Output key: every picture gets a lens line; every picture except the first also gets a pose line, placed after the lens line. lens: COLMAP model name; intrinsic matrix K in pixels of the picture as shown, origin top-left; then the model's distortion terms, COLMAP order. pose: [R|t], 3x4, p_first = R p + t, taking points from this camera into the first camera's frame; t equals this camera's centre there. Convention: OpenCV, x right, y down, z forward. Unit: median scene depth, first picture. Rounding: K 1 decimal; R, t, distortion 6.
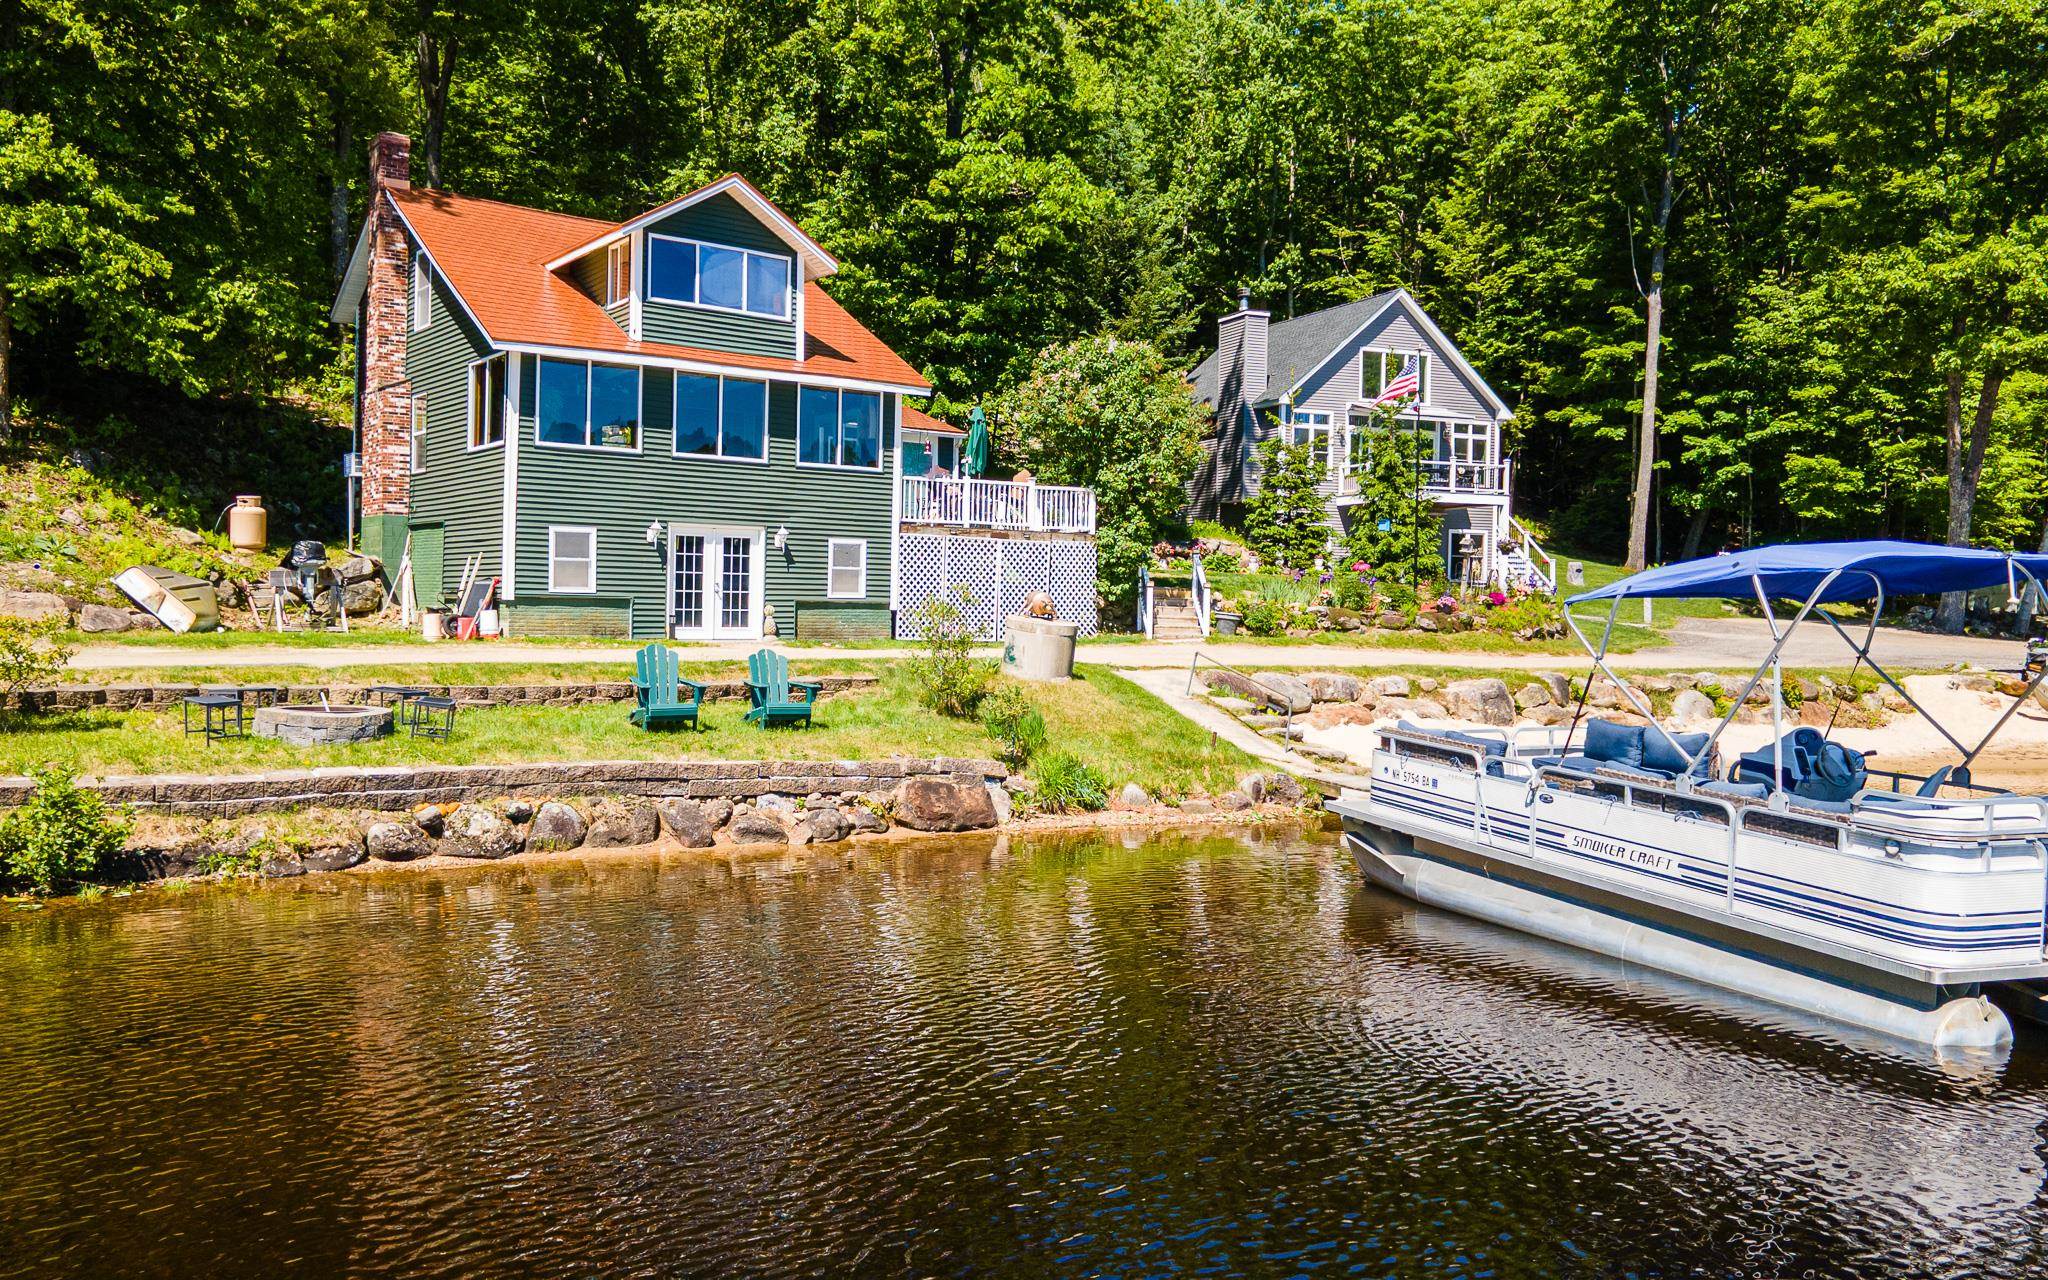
lens RADIAL K [[1666.5, 0, 1020.3], [0, 1666.5, 689.7], [0, 0, 1]] dist [0.002868, -0.001948]
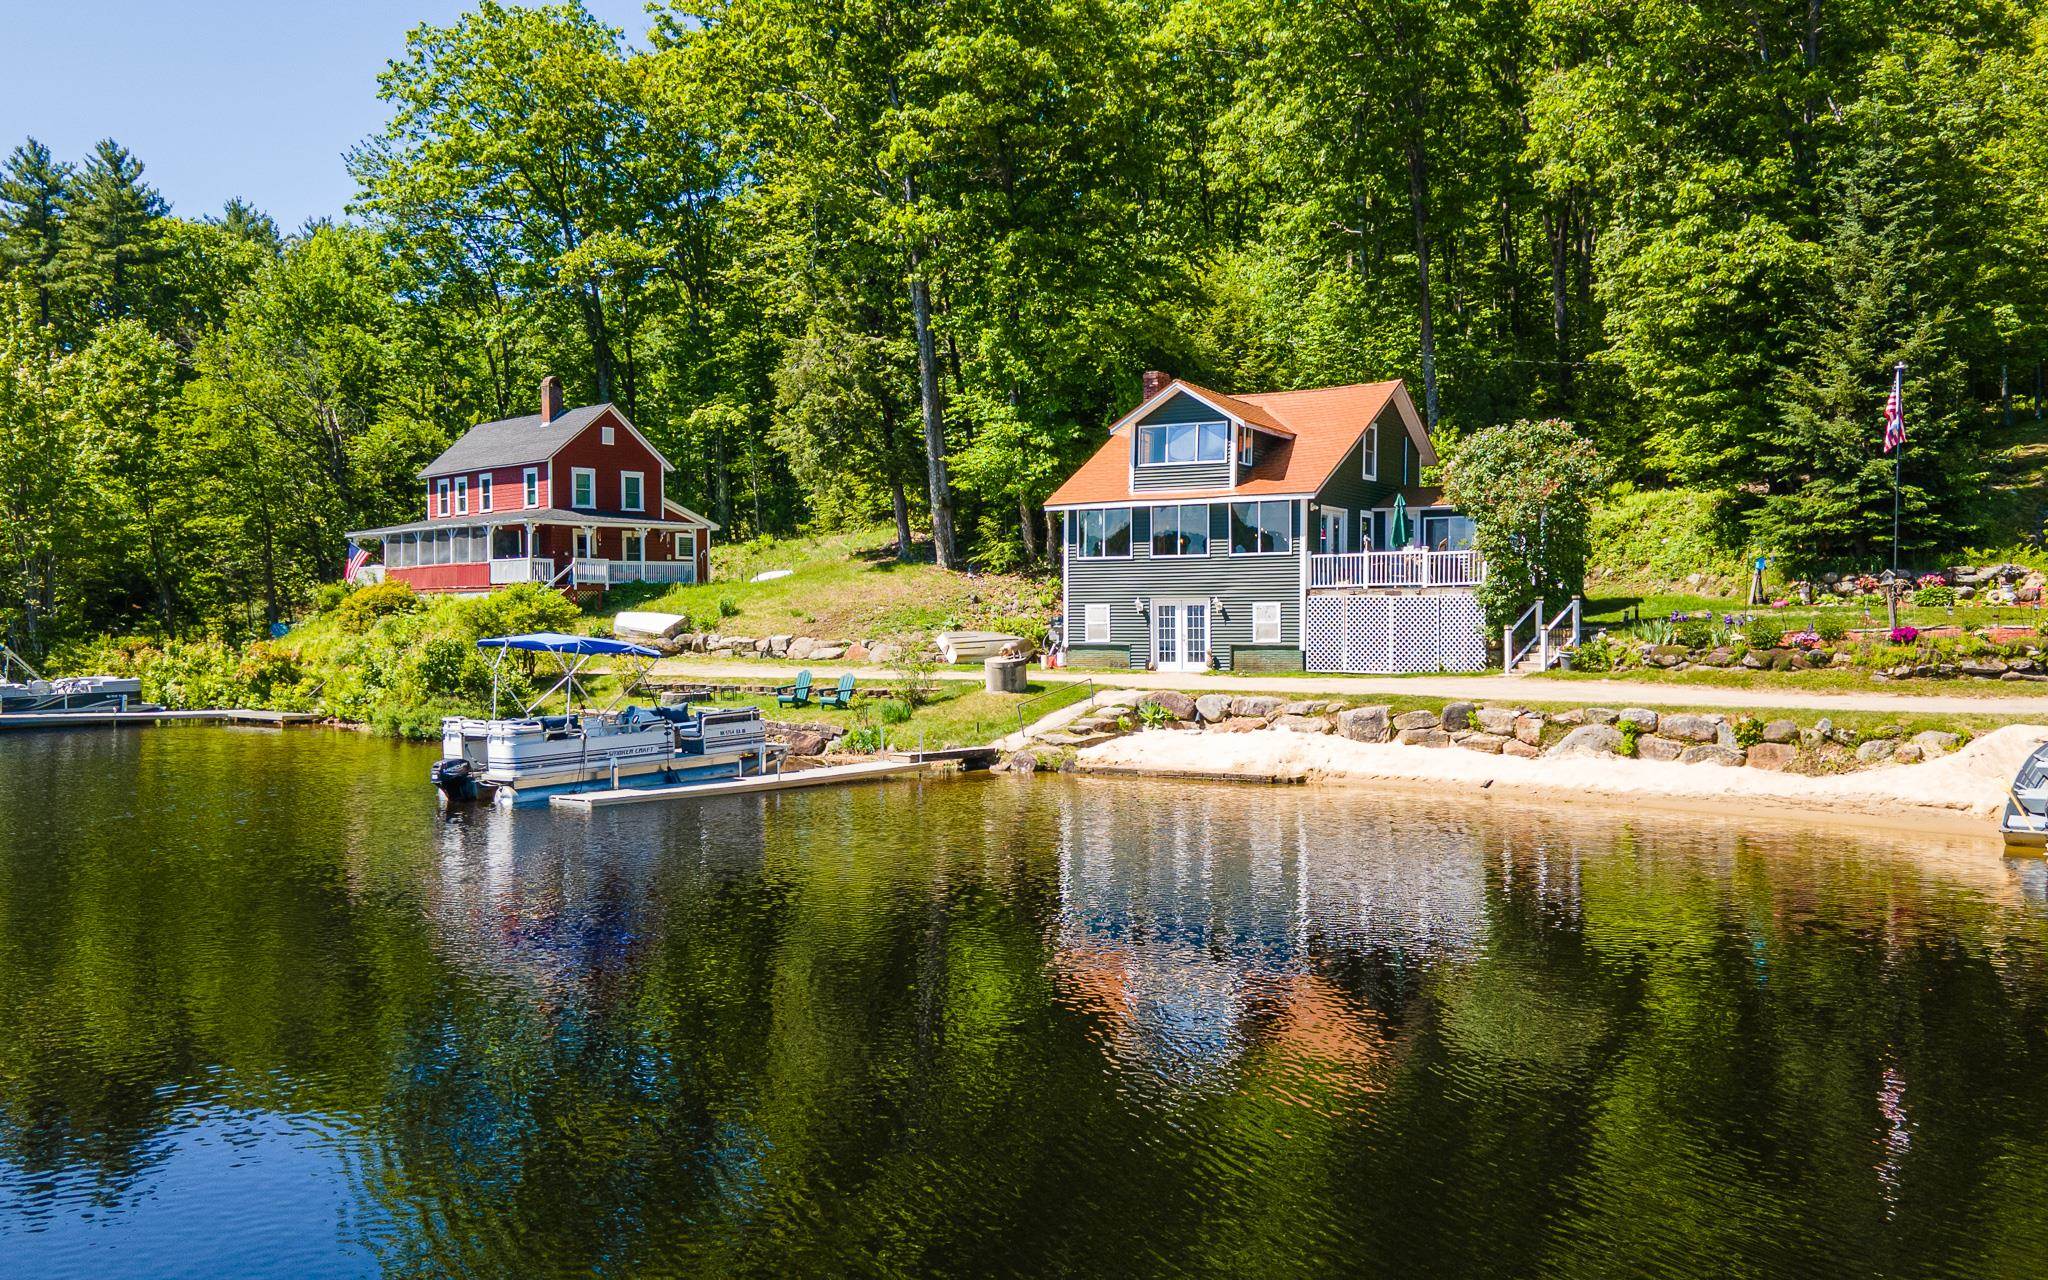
lens RADIAL K [[1580.0, 0, 986.1], [0, 1580.0, 643.1], [0, 0, 1]] dist [0.004914, 0.058414]
pose [[0.372520, -0.009971, -0.927971, 1.133981], [-0.036245, 0.999023, -0.025284, -0.011008], [0.927316, 0.043054, 0.371795, 0.267323]]
